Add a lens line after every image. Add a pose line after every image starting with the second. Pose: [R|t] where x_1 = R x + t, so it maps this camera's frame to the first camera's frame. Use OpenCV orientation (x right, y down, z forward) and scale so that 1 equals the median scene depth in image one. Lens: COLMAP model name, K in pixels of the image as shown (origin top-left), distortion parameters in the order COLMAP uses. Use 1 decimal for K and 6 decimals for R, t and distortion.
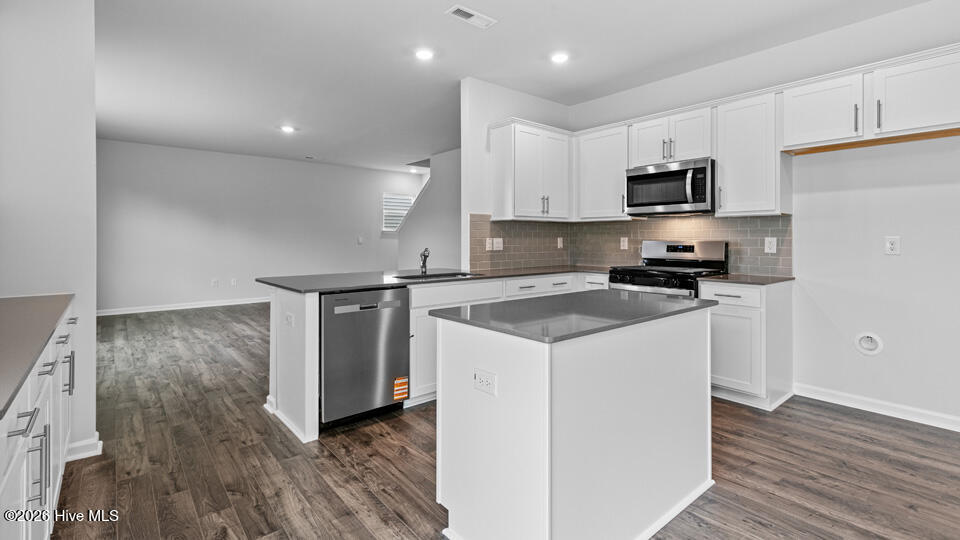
lens RADIAL K [[440.8, 0, 480.1], [0, 440.8, 234.5], [0, 0, 1]] dist [0.003659, 0.000435]
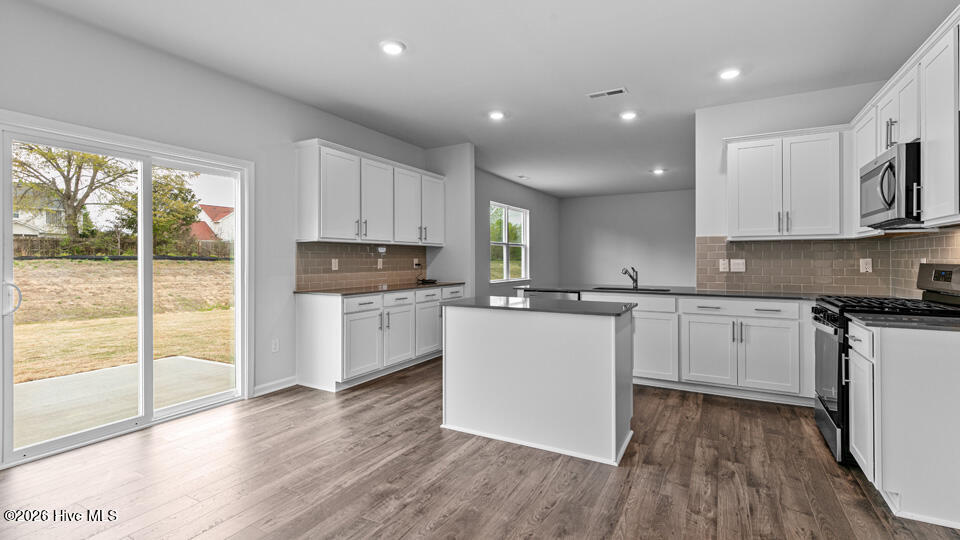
lens RADIAL K [[440.8, 0, 481.9], [0, 440.8, 264.0], [0, 0, 1]] dist [0.003659, 0.000435]
pose [[0.366362, 0.011013, -0.930407, 0.784015], [0.006574, 0.999874, 0.014424, 0.000932], [0.930449, -0.011401, 0.366244, 0.124544]]
